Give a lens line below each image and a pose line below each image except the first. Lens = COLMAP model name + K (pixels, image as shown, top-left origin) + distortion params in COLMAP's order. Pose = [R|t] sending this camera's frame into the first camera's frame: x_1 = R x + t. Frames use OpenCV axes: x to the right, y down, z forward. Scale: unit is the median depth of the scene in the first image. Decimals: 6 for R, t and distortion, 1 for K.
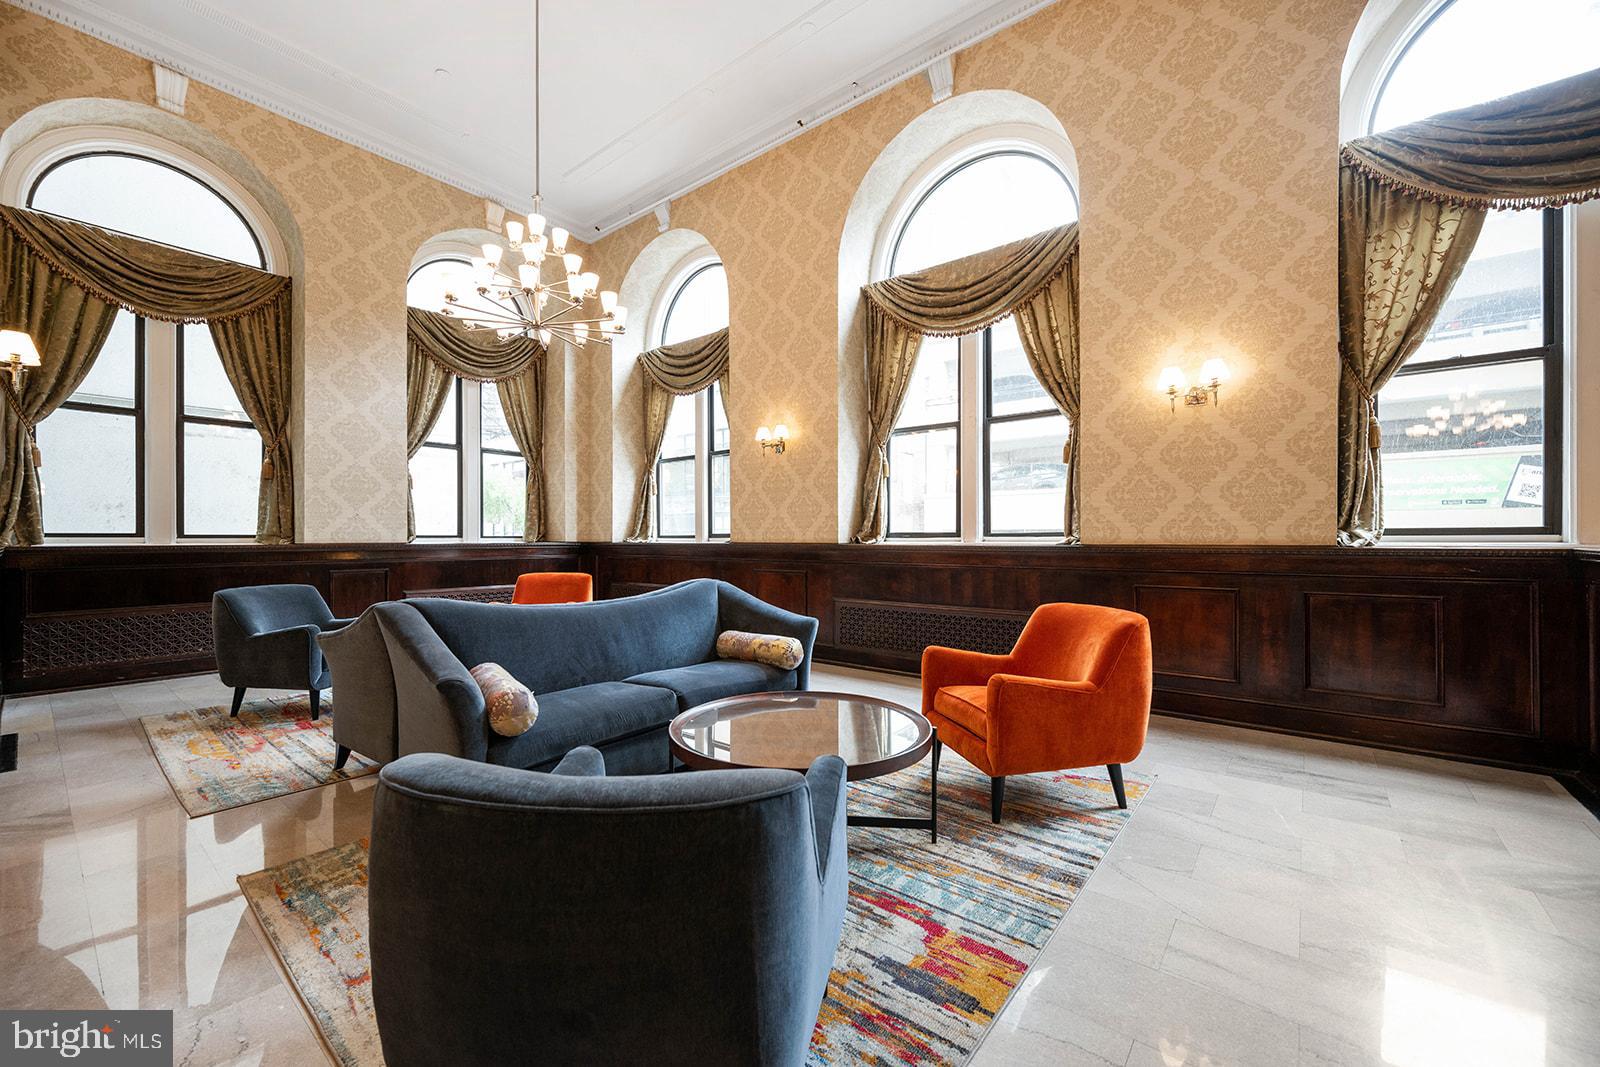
lens RADIAL K [[632.9, 0, 815.9], [0, 632.9, 538.0], [0, 0, 1]] dist [0.000758, 0.000118]
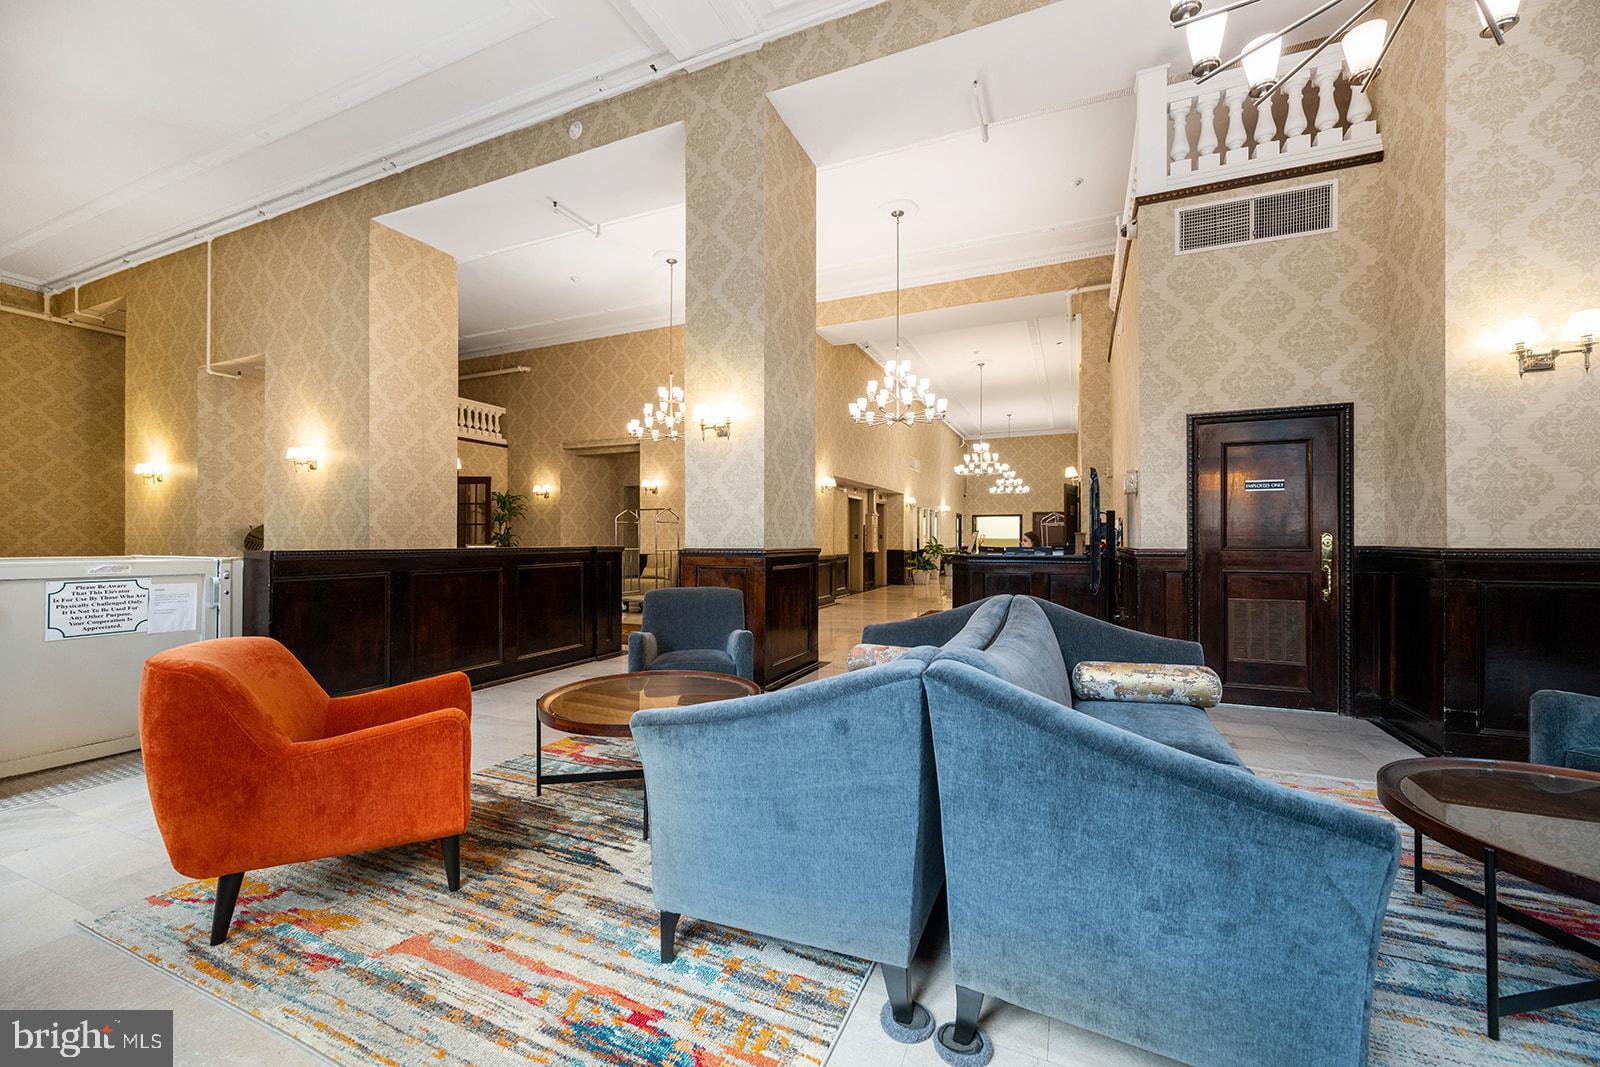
lens RADIAL K [[627.4, 0, 802.4], [0, 627.4, 540.0], [0, 0, 1]] dist [-0.010751, 0.000053]
pose [[-0.970331, 0.002173, -0.241769, -0.004250], [0.002348, 0.999997, -0.000436, 0.000140], [0.241768, -0.000991, -0.970334, 0.899443]]
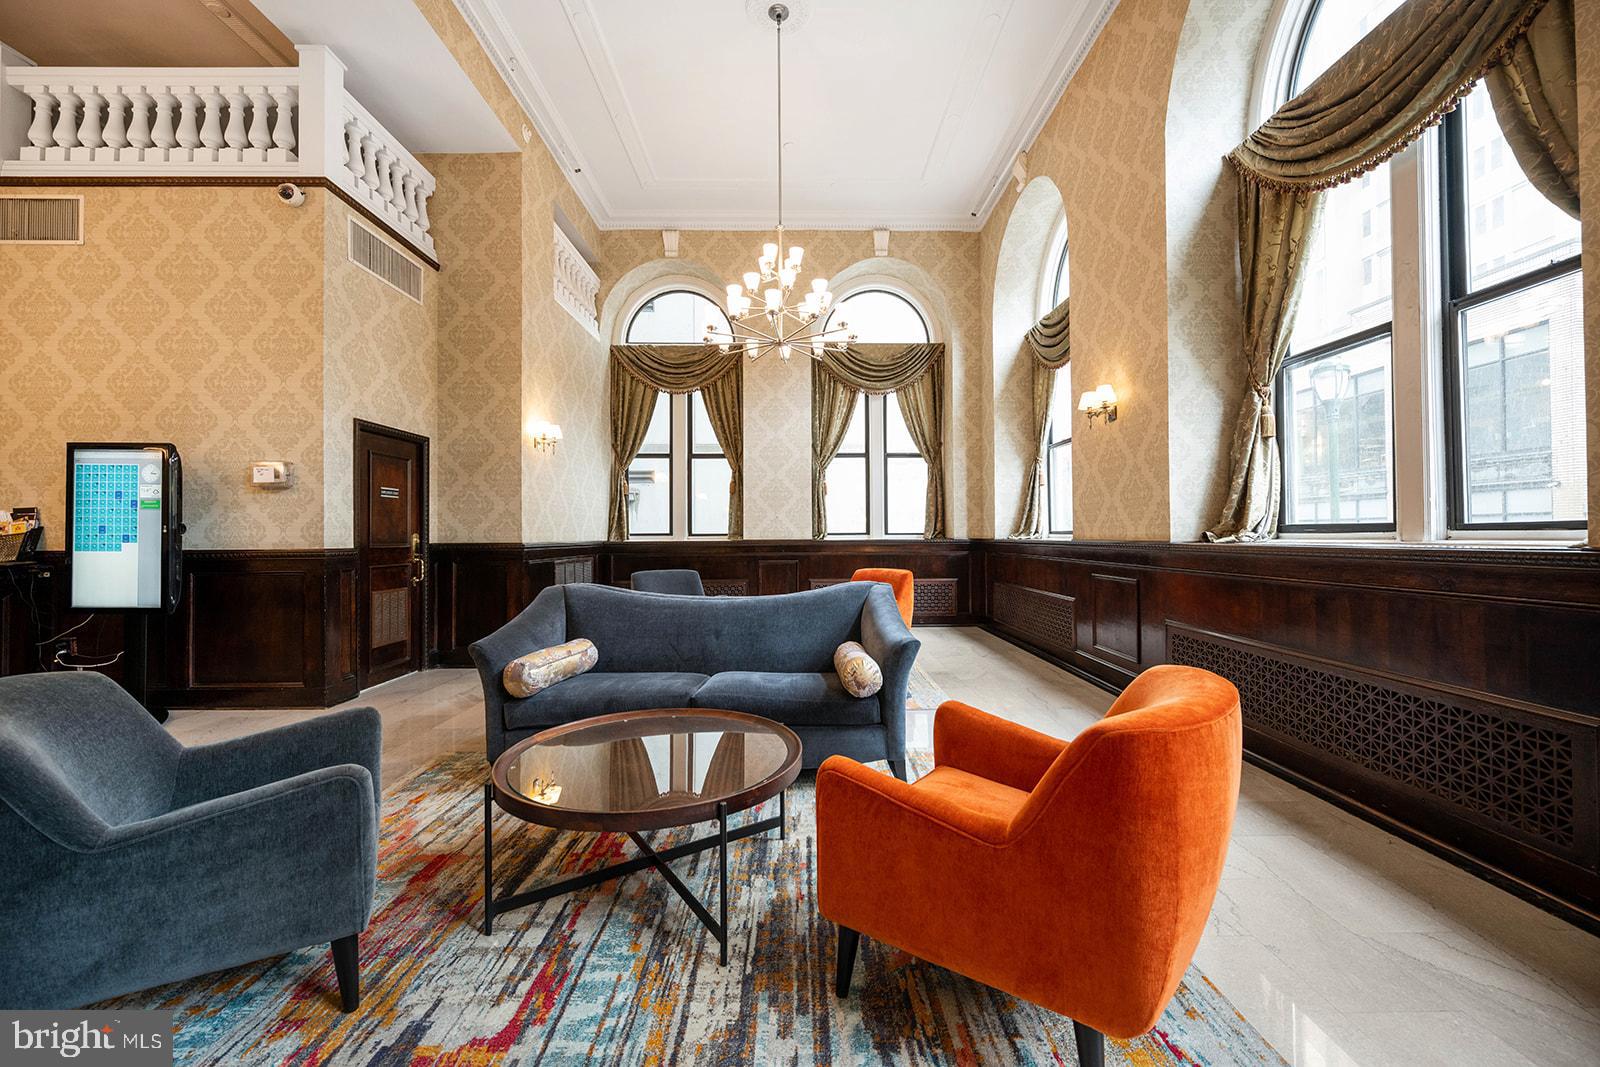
lens RADIAL K [[639.0, 0, 803.8], [0, 639.0, 527.7], [0, 0, 1]] dist [-0.001055, -0.000343]
pose [[0.624886, -0.012179, -0.780621, 0.322803], [0.005829, 0.999923, -0.010935, -0.001578], [0.780695, 0.002283, 0.624909, 0.245694]]
